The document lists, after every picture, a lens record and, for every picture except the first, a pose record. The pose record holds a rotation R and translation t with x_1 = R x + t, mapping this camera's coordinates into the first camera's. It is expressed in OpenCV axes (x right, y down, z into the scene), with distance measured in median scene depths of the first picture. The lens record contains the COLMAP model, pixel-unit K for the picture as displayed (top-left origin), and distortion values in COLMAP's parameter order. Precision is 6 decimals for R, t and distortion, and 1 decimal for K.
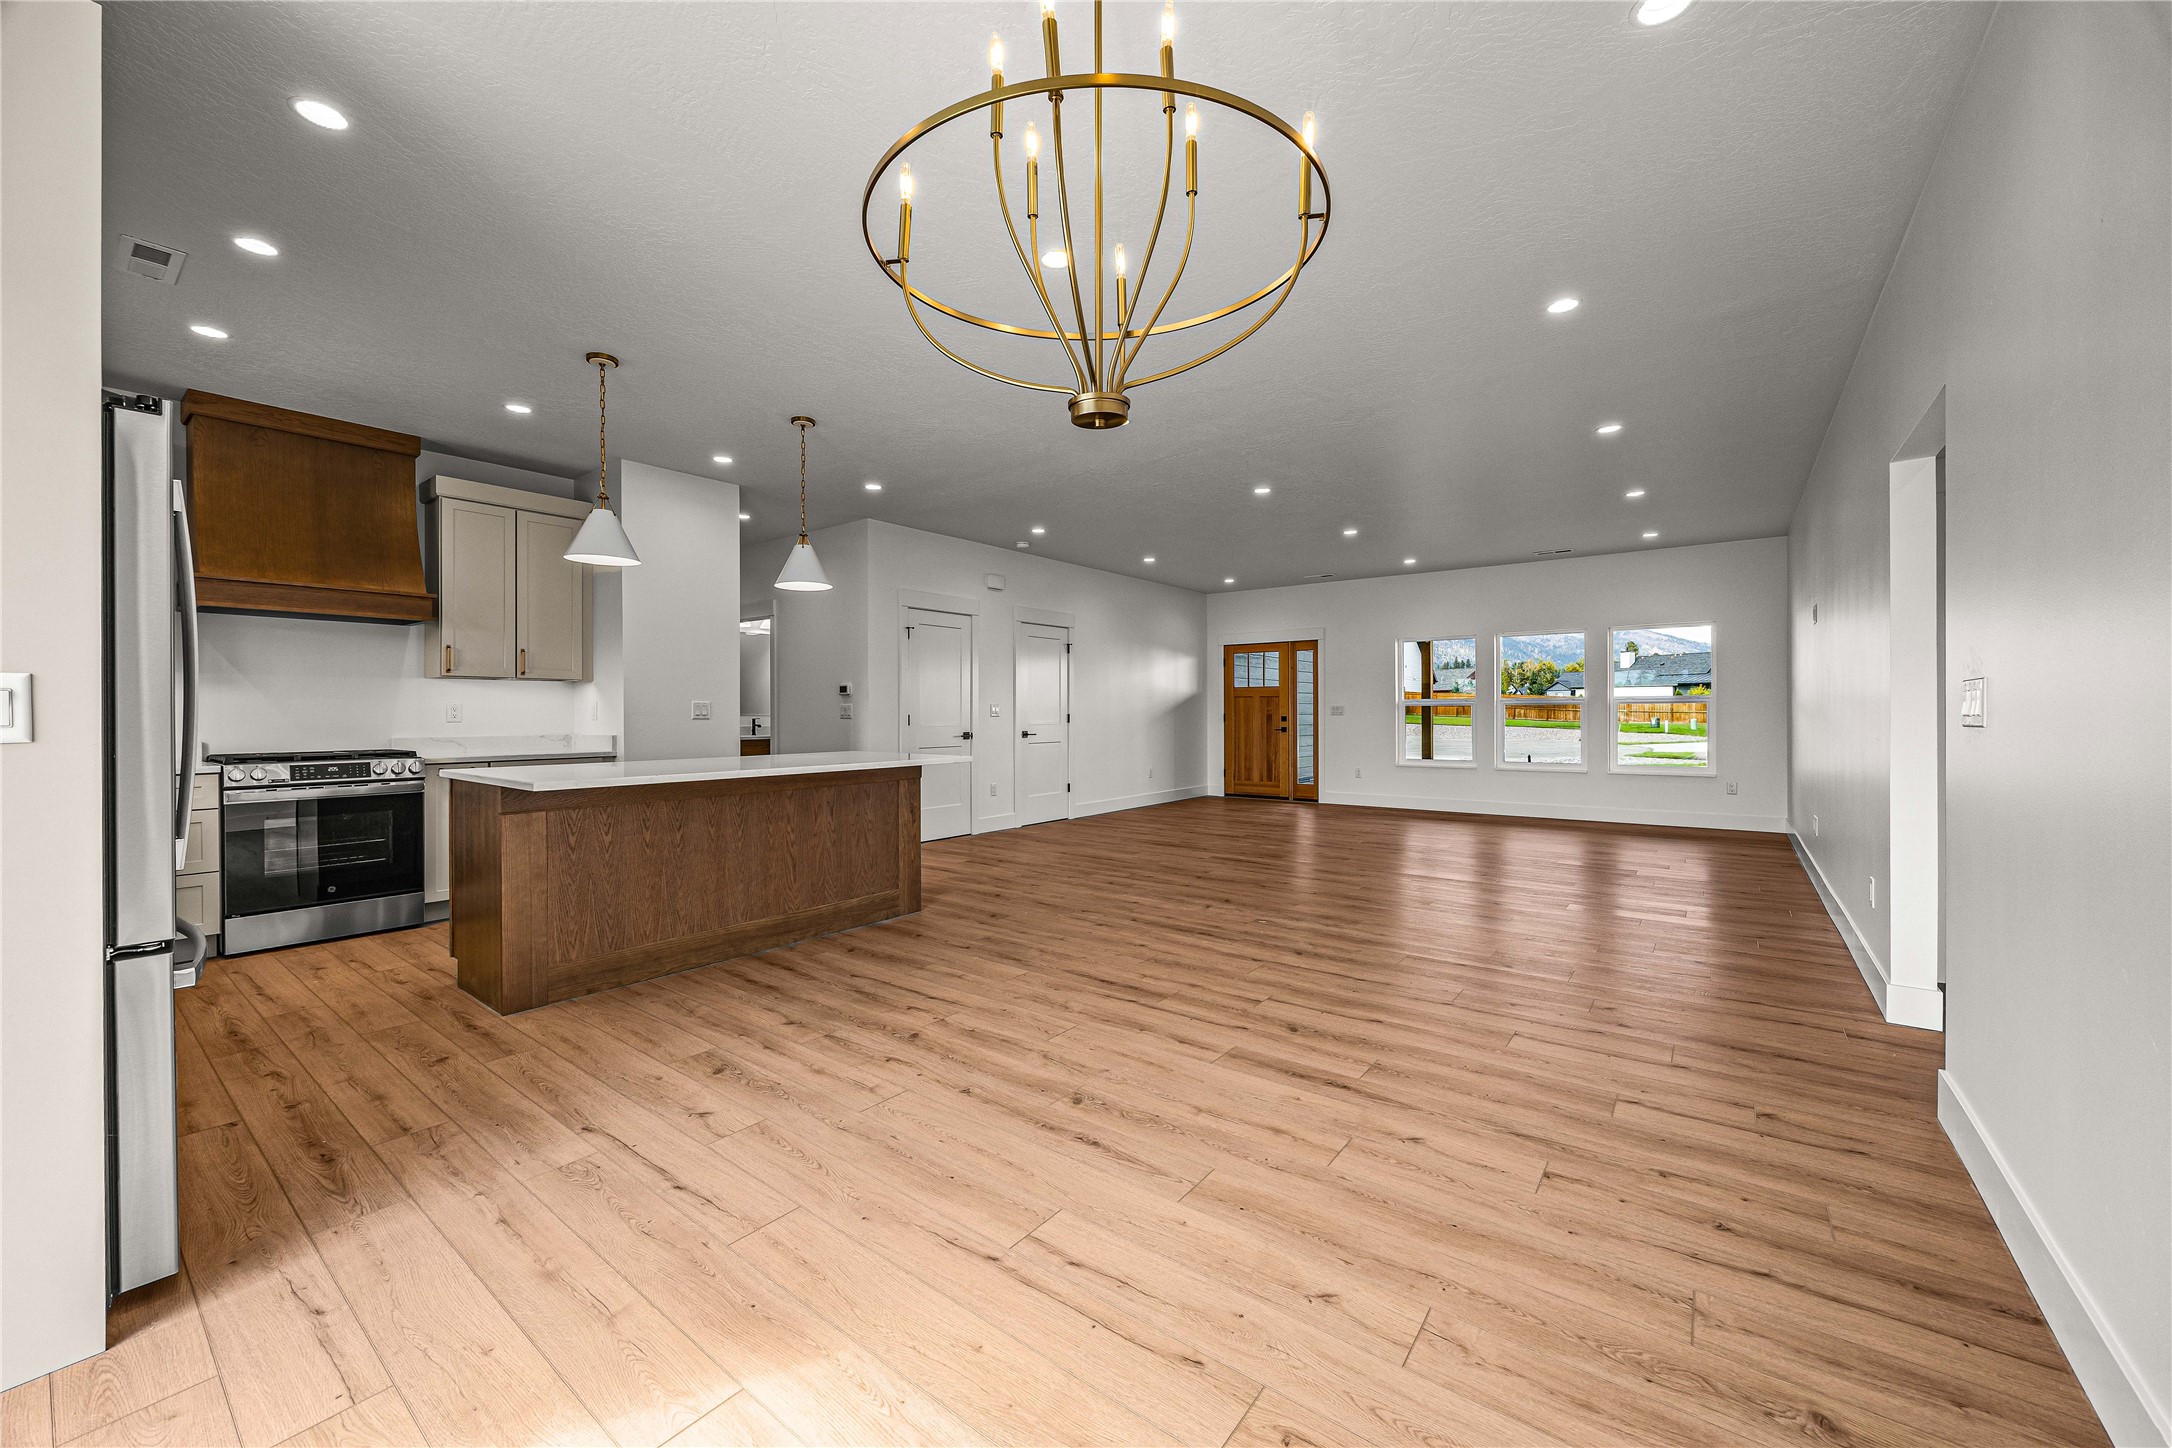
lens RADIAL K [[831.2, 0, 1081.7], [0, 831.2, 713.5], [0, 0, 1]] dist [-0.001482, -0.000174]
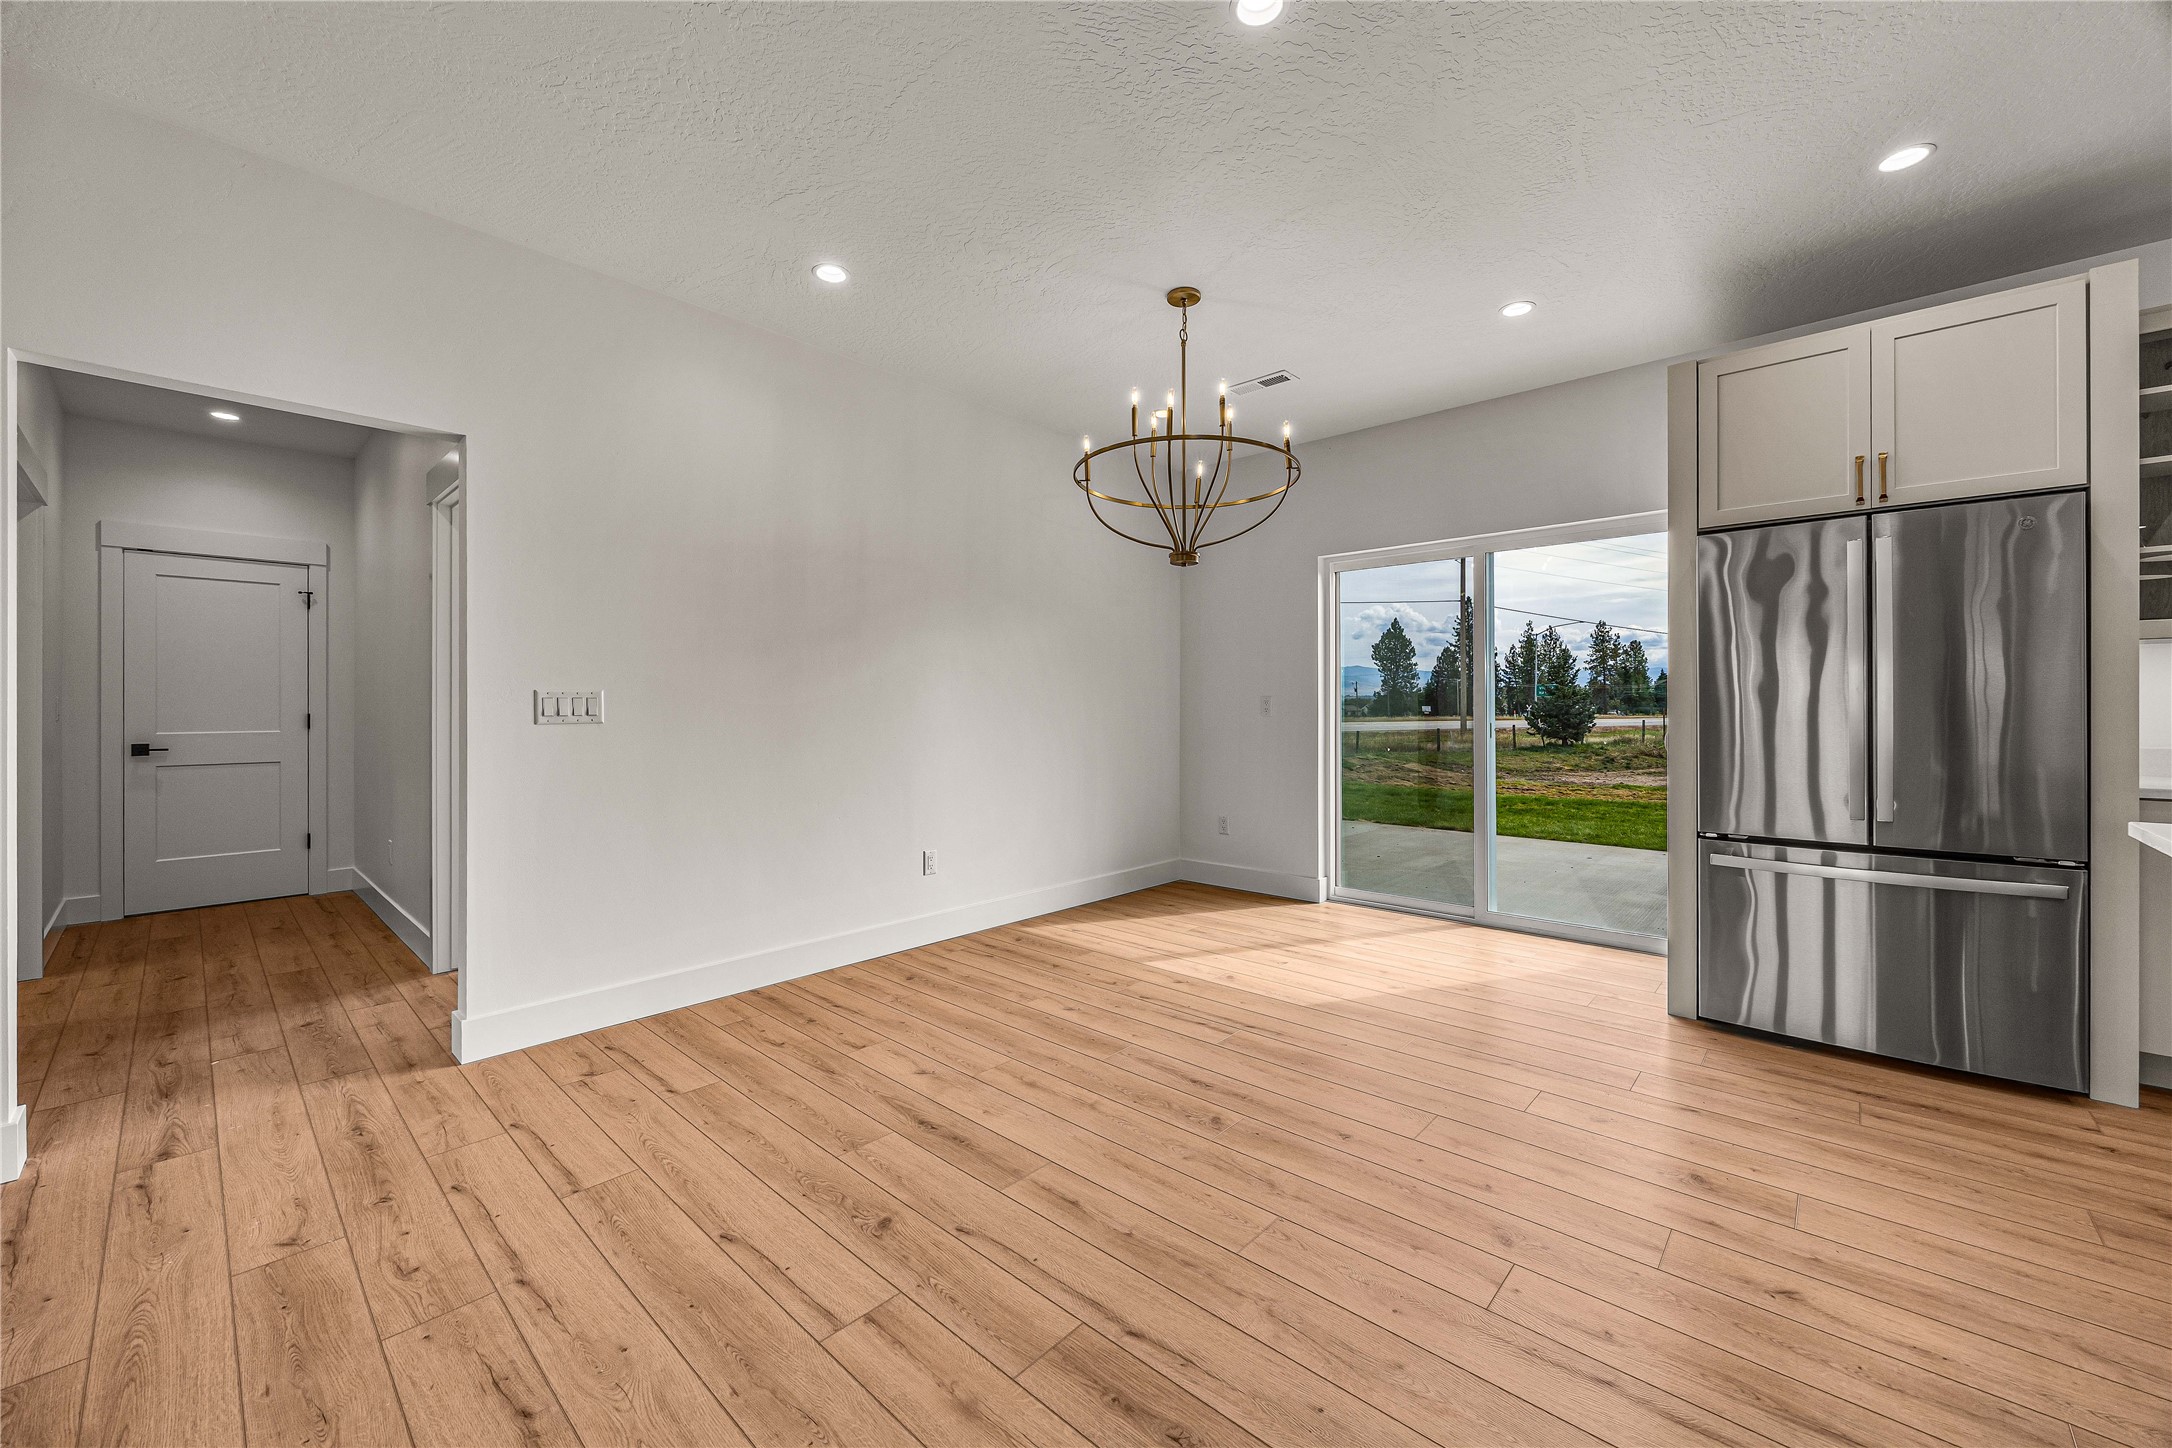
lens RADIAL K [[831.2, 0, 1081.7], [0, 831.2, 713.5], [0, 0, 1]] dist [-0.001482, -0.000174]
pose [[-0.996453, 0.004957, 0.084004, 0.038753], [0.005698, 0.999947, 0.008583, -0.003877], [-0.083957, 0.009031, -0.996428, 1.149708]]
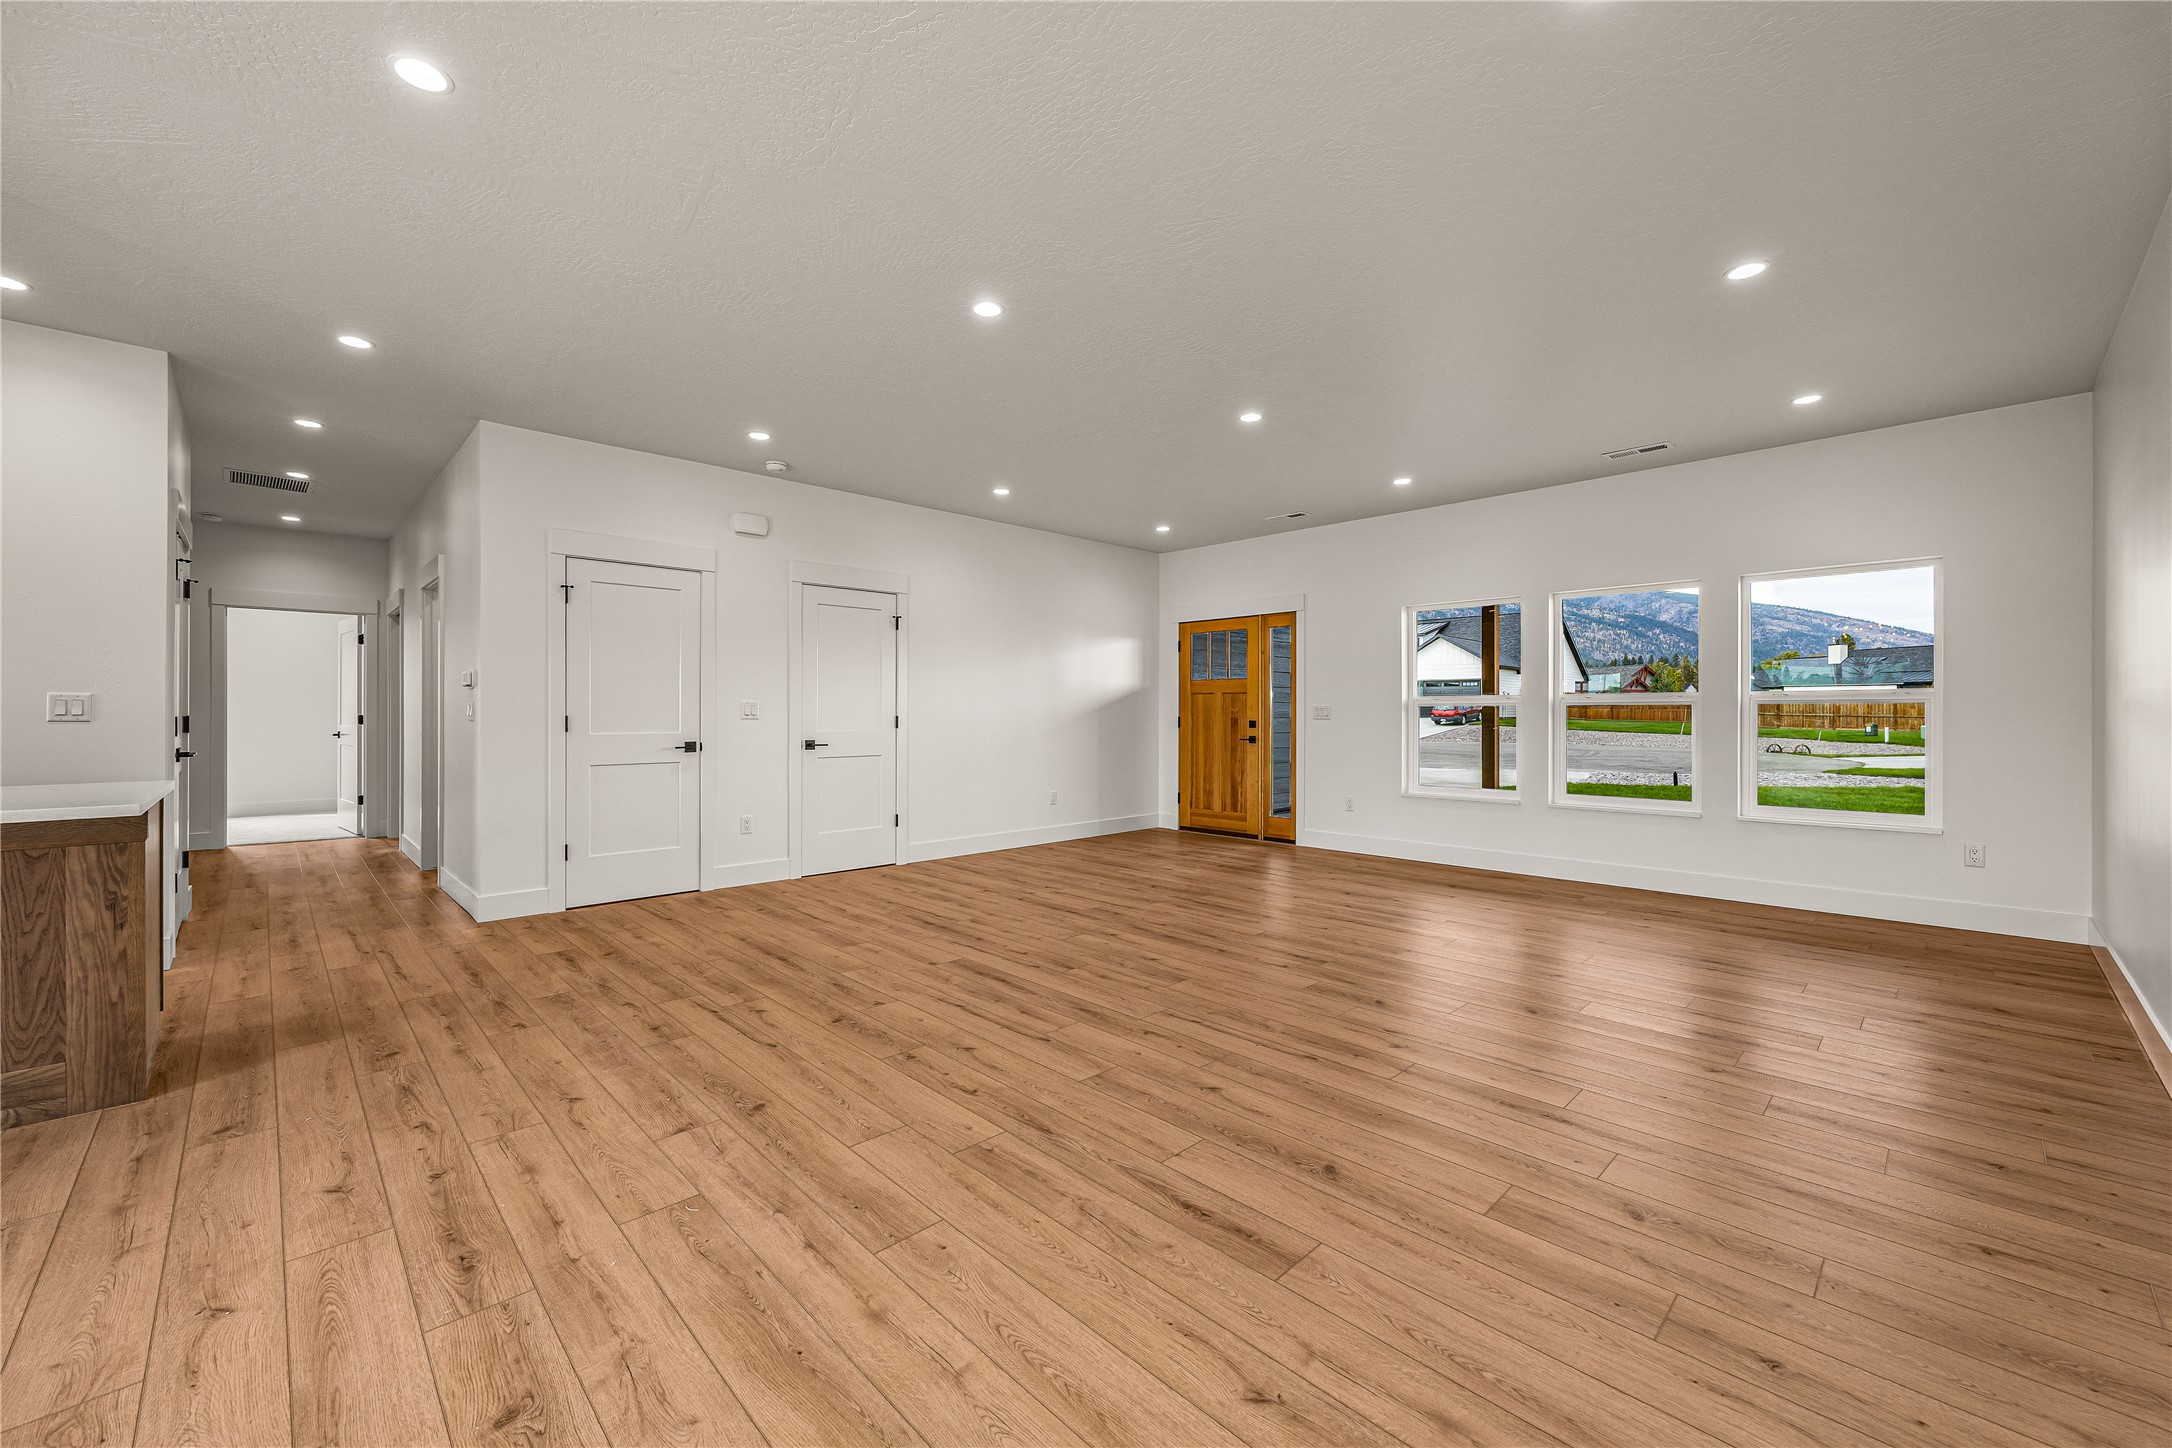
lens RADIAL K [[852.2, 0, 1079.6], [0, 852.2, 711.3], [0, 0, 1]] dist [-0.000962, -0.000334]
pose [[0.988666, 0.003526, -0.150088, 0.515607], [-0.004194, 0.999983, -0.004137, -0.002146], [0.150071, 0.004720, 0.988664, 0.647110]]
